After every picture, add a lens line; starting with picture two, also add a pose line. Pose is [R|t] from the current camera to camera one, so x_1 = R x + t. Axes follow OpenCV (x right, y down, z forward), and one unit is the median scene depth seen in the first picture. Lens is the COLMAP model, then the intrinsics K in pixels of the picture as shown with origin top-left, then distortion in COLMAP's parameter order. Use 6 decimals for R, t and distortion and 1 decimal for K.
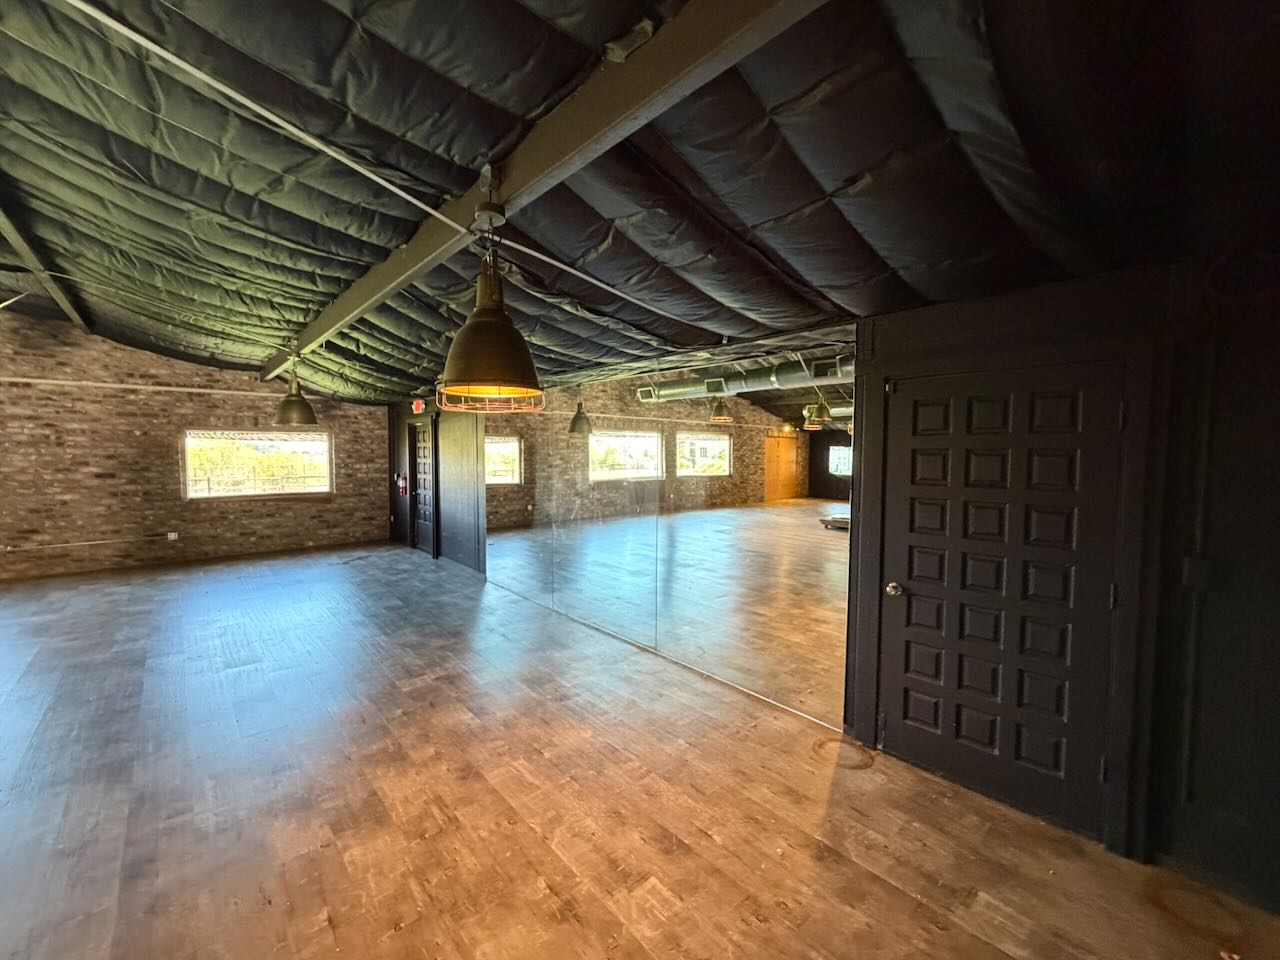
lens RADIAL K [[511.5, 0, 640.1], [0, 511.5, 477.1], [0, 0, 1]] dist [0.000571, 0.000057]
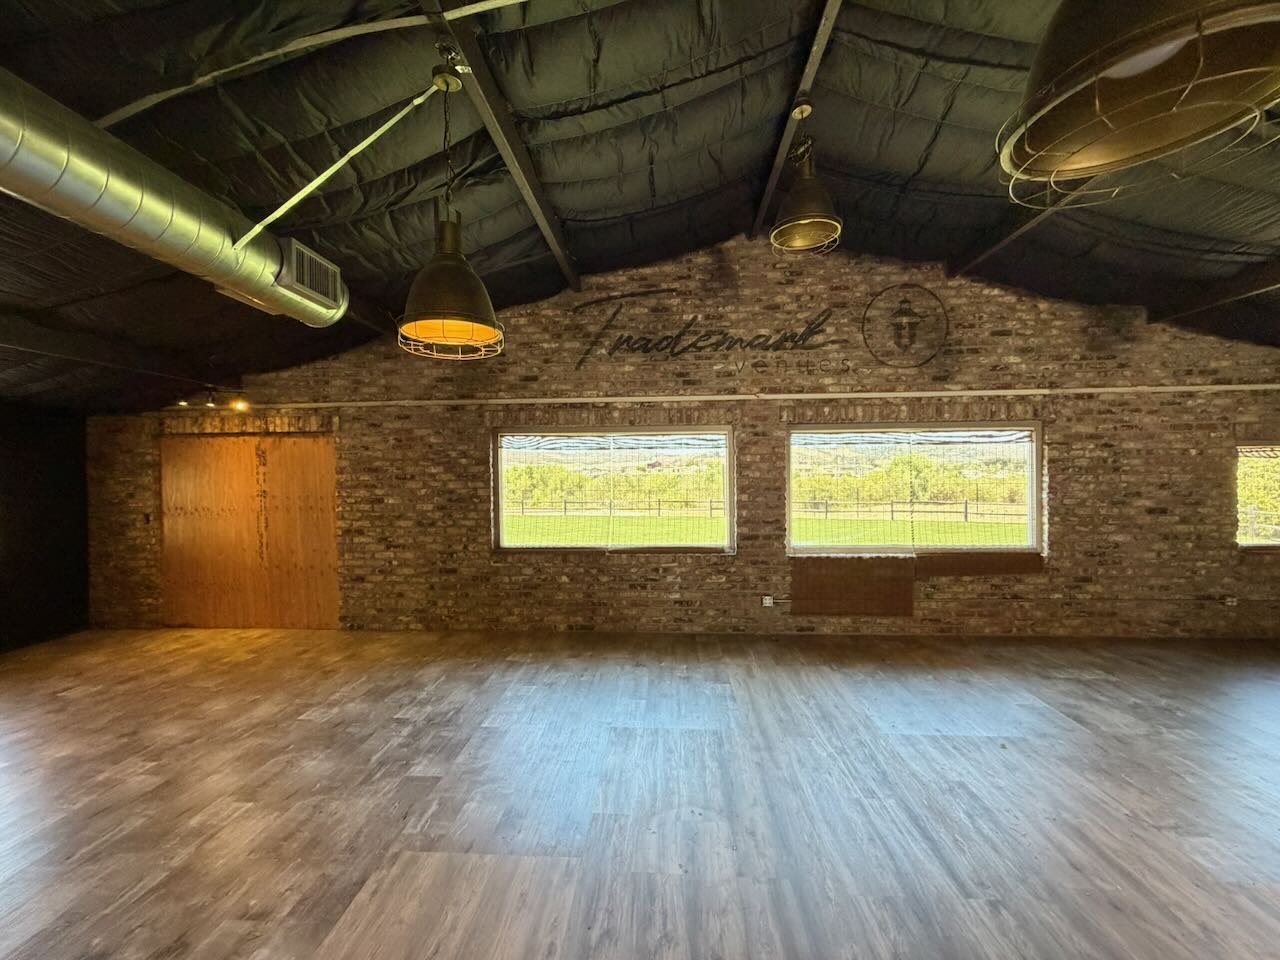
lens RADIAL K [[511.5, 0, 640.1], [0, 511.5, 477.1], [0, 0, 1]] dist [0.000571, 0.000057]
pose [[0.703560, -0.004573, -0.710621, -1.068703], [-0.025209, 0.999189, -0.031389, -0.010044], [0.710189, 0.039998, 0.702874, -0.053910]]
